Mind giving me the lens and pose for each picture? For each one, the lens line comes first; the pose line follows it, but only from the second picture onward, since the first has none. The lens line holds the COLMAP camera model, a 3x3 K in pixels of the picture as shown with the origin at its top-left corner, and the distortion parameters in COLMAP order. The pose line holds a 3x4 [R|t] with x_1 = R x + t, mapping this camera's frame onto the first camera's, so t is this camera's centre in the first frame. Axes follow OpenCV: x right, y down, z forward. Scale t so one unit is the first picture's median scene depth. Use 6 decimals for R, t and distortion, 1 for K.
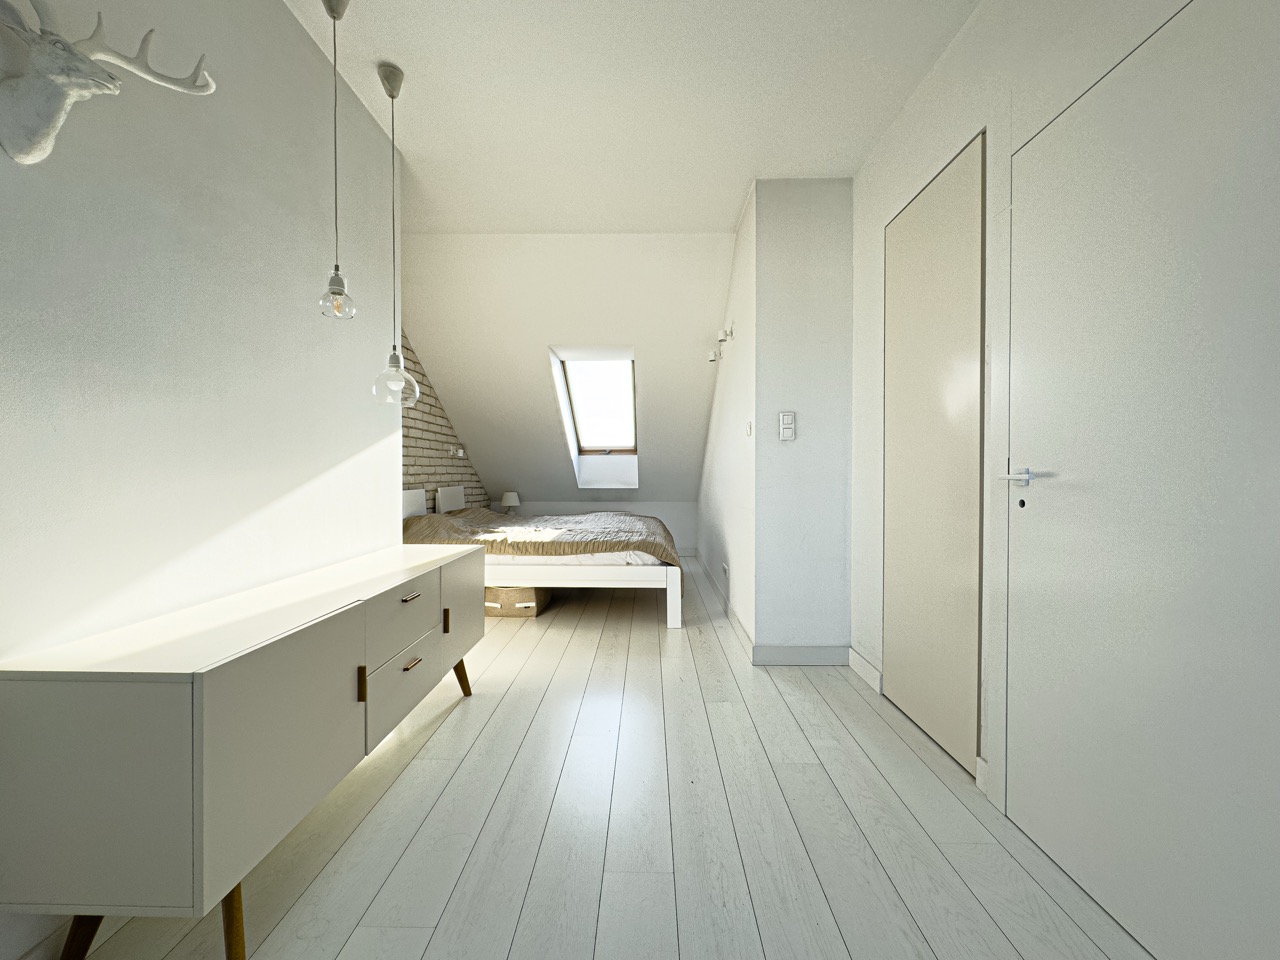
lens RADIAL K [[511.1, 0, 634.8], [0, 511.1, 471.4], [0, 0, 1]] dist [-0.002885, 0.000673]
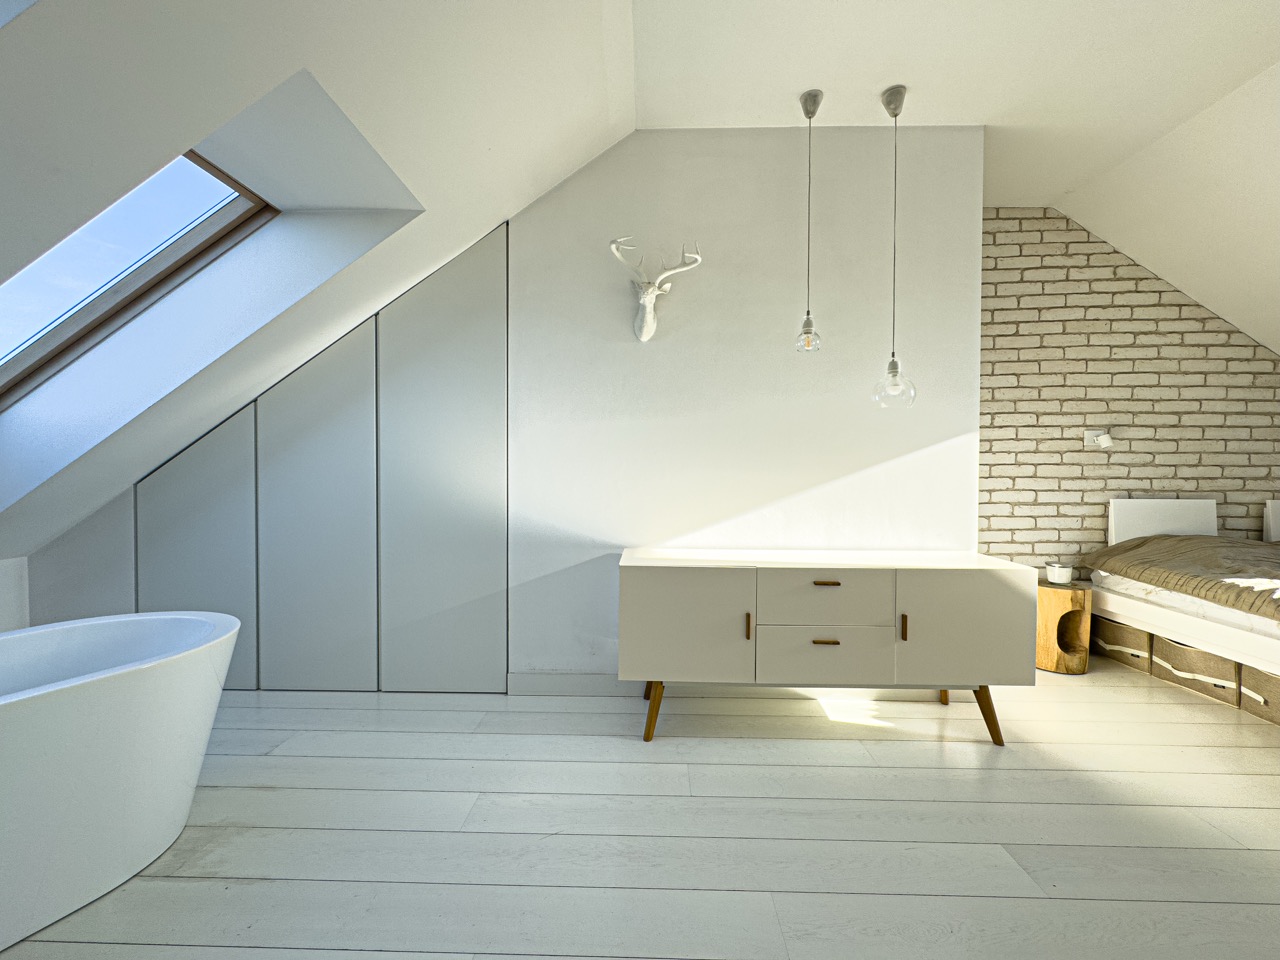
lens RADIAL K [[511.1, 0, 640.0], [0, 511.1, 478.5], [0, 0, 1]] dist [-0.002885, 0.000673]
pose [[0.002289, 0.018948, -0.999818, 0.255186], [-0.005273, 0.999807, 0.018936, -0.003037], [0.999983, 0.005229, 0.002389, 0.208703]]
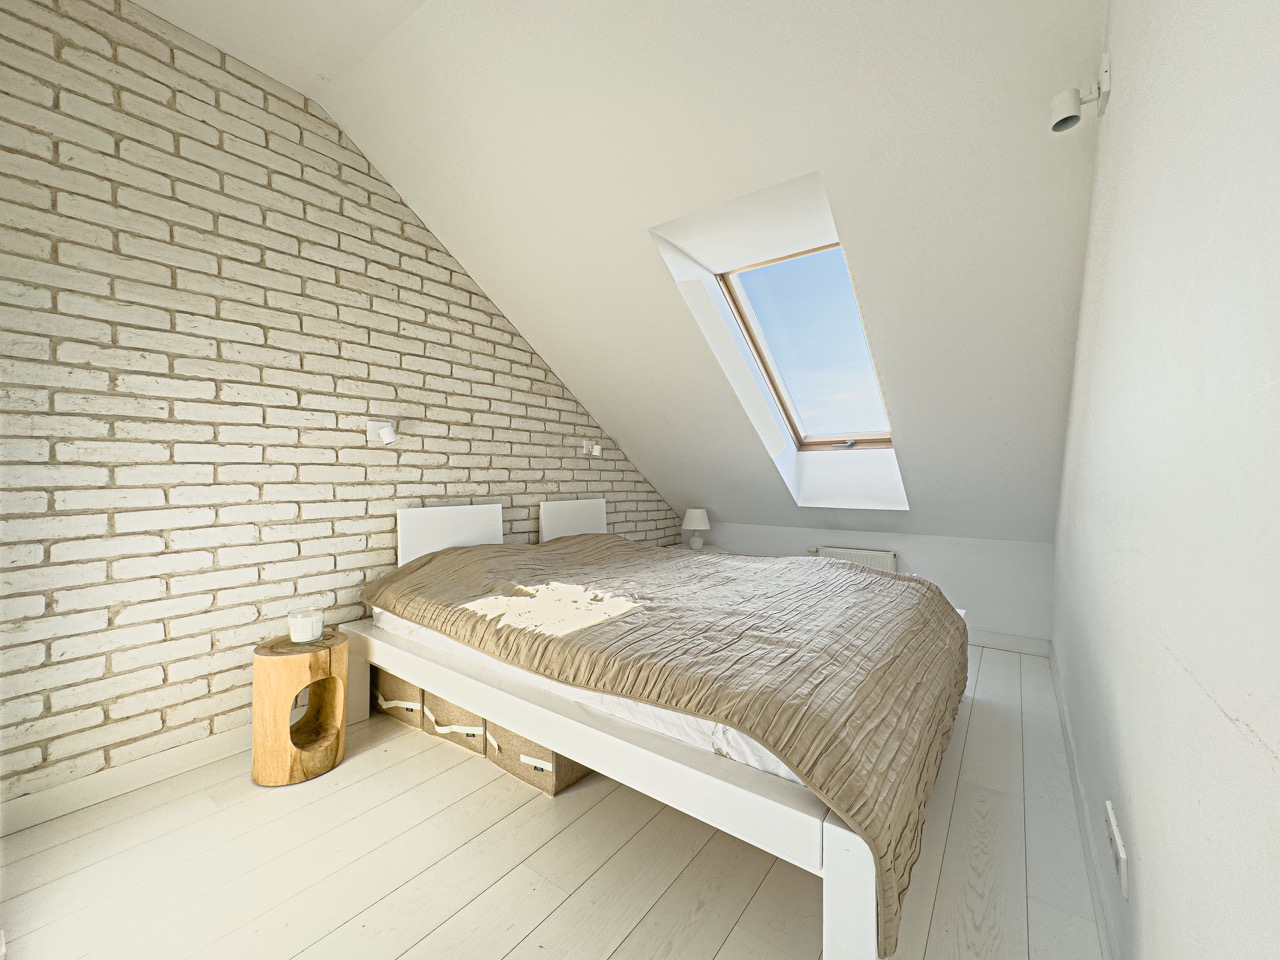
lens RADIAL K [[511.1, 0, 637.2], [0, 511.1, 480.4], [0, 0, 1]] dist [-0.002885, 0.000673]
pose [[0.819425, 0.008298, -0.573126, 0.102204], [-0.004735, 0.999959, 0.007709, -0.002080], [0.573167, -0.003603, 0.819431, 0.525196]]
